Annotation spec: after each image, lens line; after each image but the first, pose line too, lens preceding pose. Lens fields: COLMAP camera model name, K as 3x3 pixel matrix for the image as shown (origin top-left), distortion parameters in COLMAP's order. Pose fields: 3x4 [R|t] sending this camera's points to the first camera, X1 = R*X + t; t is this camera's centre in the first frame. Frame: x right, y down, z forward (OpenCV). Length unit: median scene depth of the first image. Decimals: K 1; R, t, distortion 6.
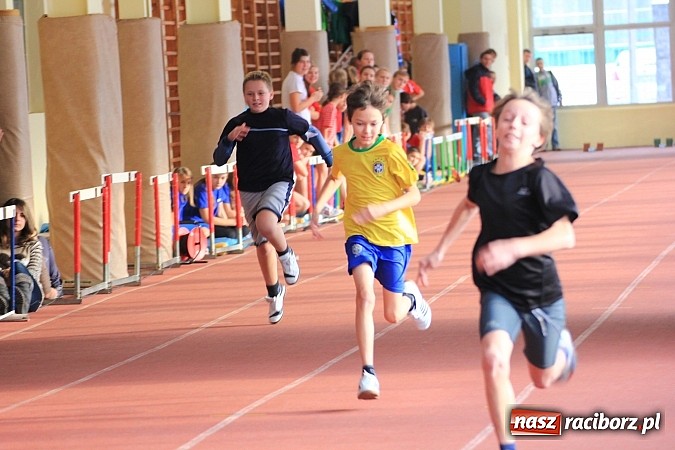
lens RADIAL K [[3020.7, 0, 337.5], [0, 3020.7, 225.0], [0, 0, 1]] dist [0.326467, 3.840911]
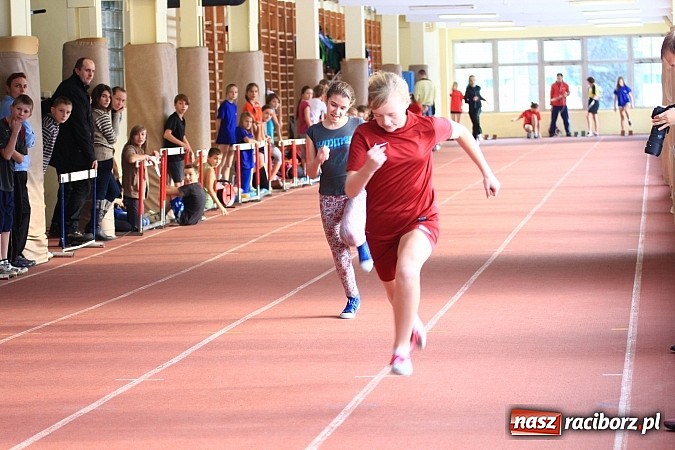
lens RADIAL K [[2256.3, 0, 337.5], [0, 2256.3, 225.0], [0, 0, 1]] dist [-0.101062, -0.606100]
pose [[0.999506, 0.024561, 0.019616, -0.017422], [-0.024817, 0.999609, 0.012911, 0.006682], [-0.019291, -0.013391, 0.999724, -0.180976]]
